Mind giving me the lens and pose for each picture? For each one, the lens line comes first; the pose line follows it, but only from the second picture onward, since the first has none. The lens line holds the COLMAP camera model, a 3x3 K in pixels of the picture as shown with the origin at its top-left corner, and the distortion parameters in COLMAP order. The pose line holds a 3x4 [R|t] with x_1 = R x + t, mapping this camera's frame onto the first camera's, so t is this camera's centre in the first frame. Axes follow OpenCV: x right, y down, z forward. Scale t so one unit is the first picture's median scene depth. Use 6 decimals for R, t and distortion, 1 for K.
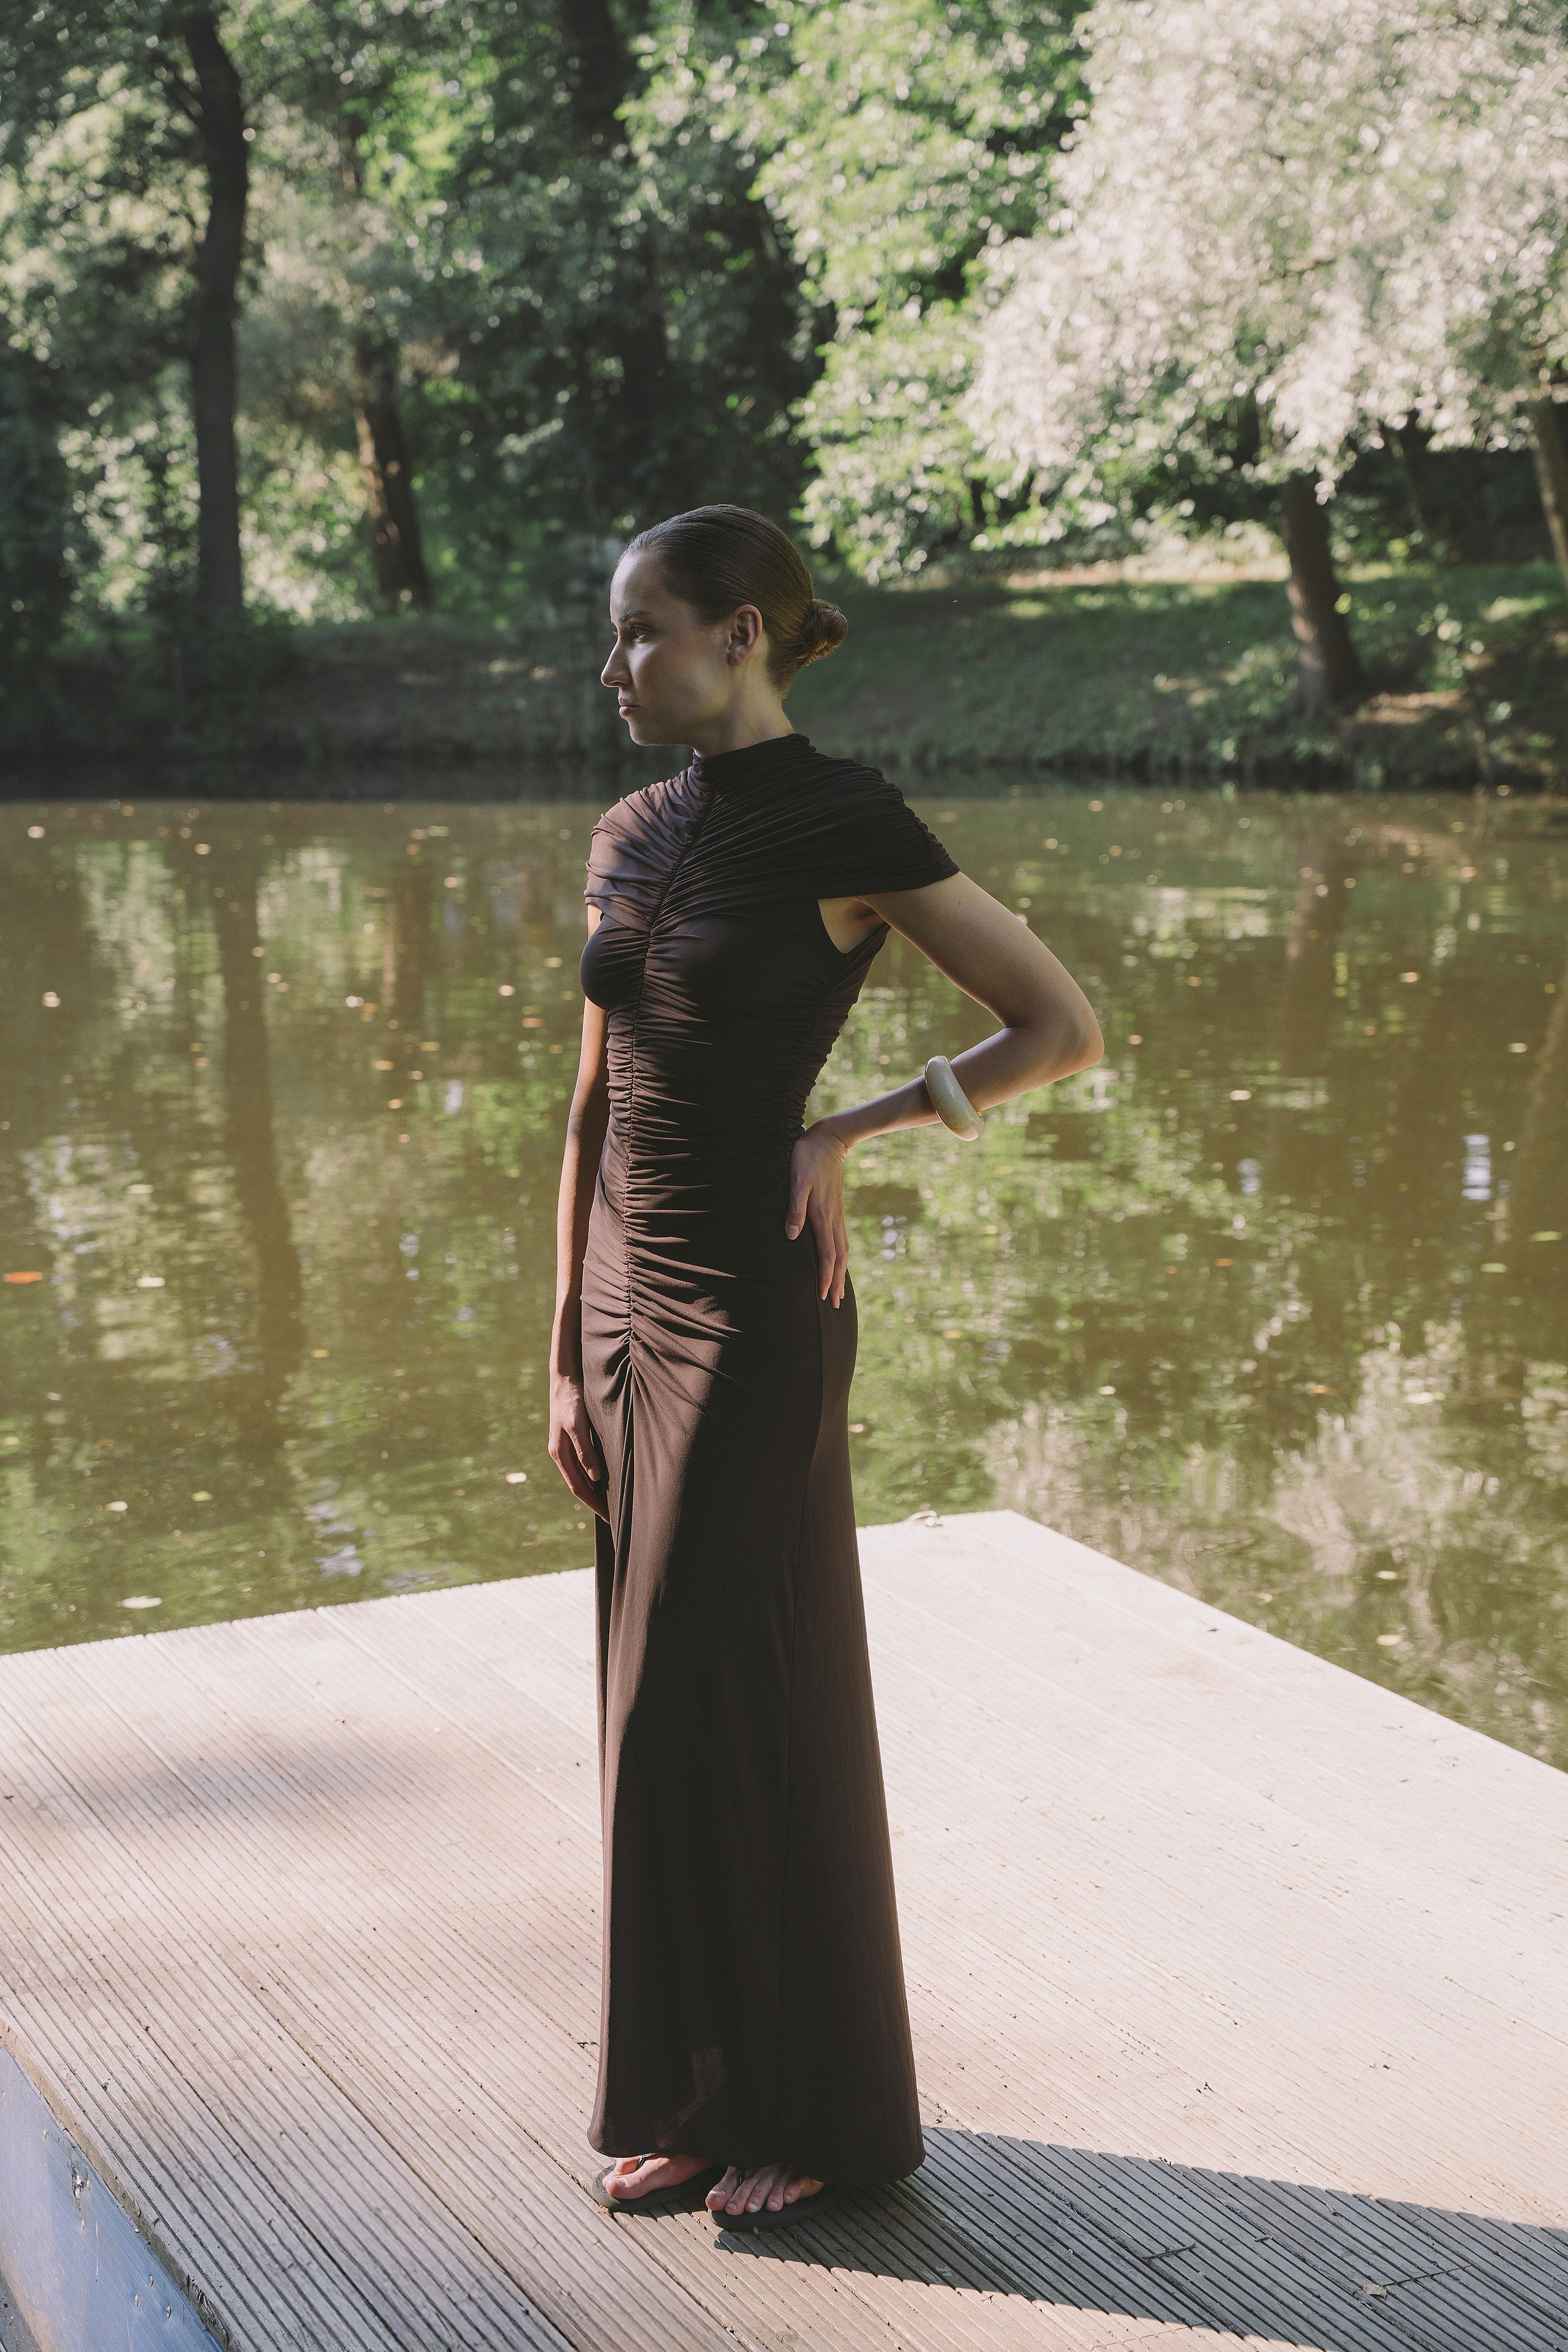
lens RADIAL K [[3717.2, 0, 784.0], [0, 3717.2, 1176.0], [0, 0, 1]] dist [0.052041, 0.112692]
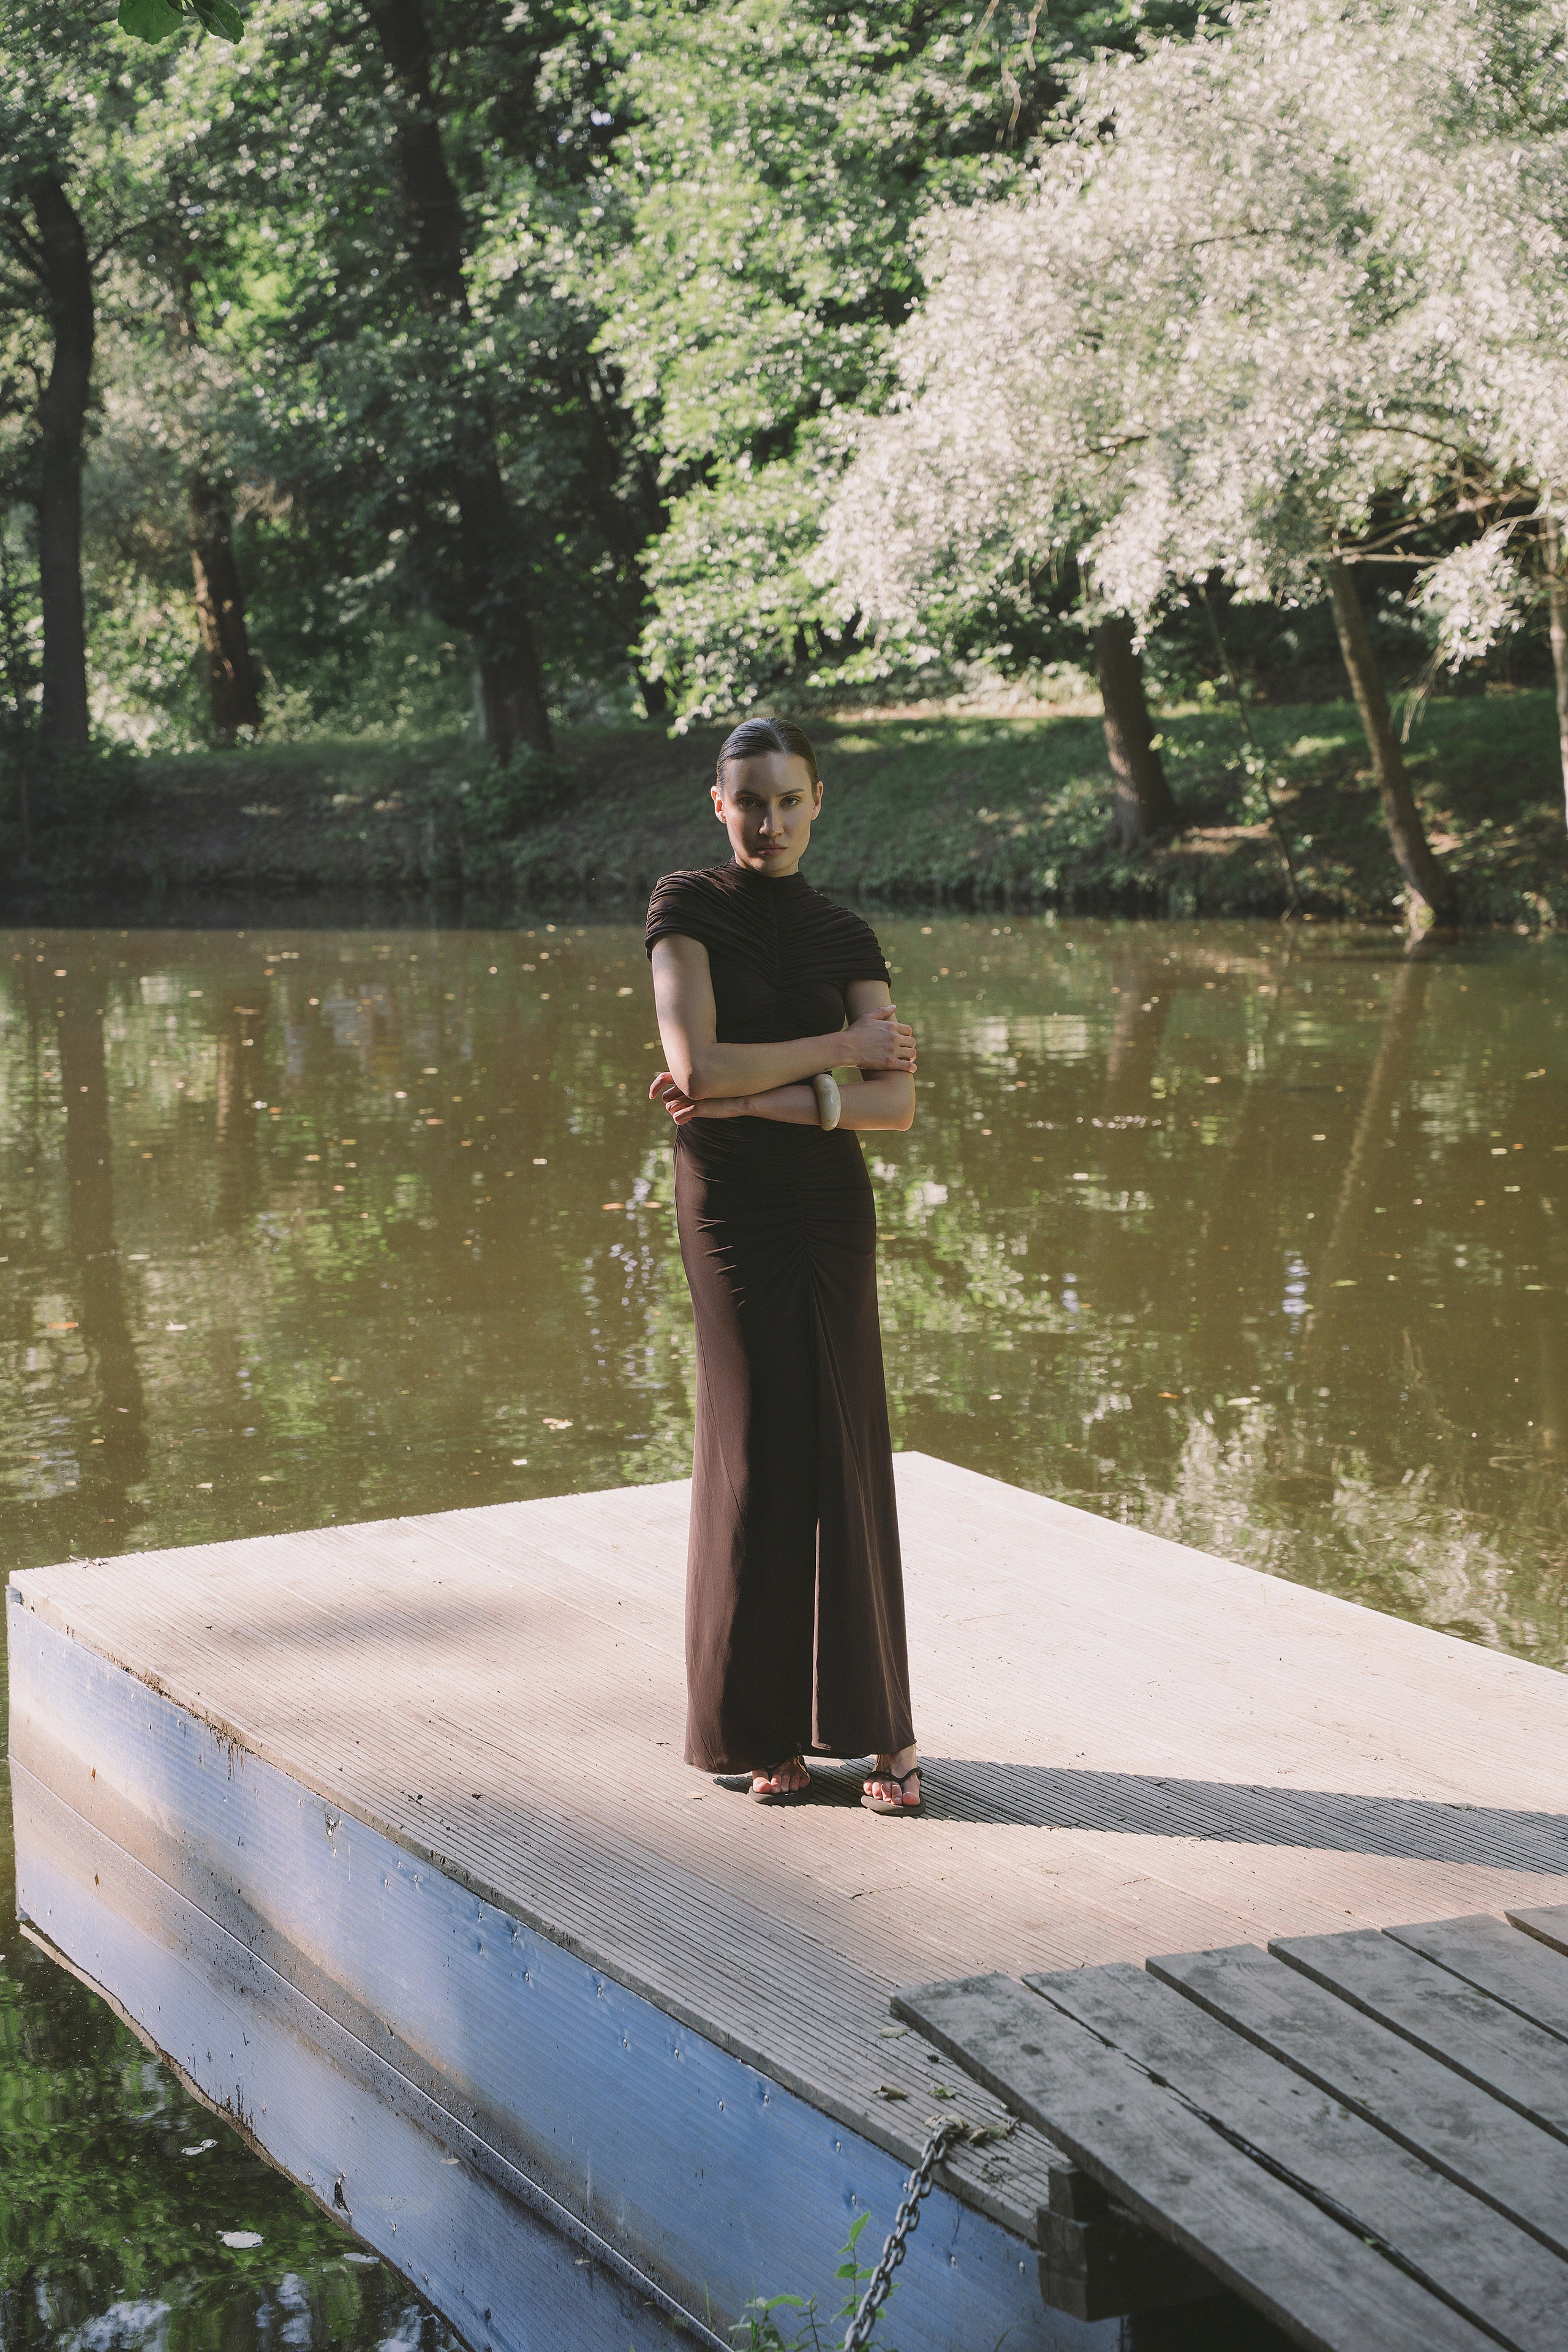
lens RADIAL K [[4100.8, 0, 784.0], [0, 4100.8, 1176.0], [0, 0, 1]] dist [-0.006039, -0.002489]
pose [[0.998329, -0.004797, 0.057589, -0.022175], [0.007291, 0.999041, -0.043169, 0.018609], [-0.057327, 0.043517, 0.997407, -0.144219]]
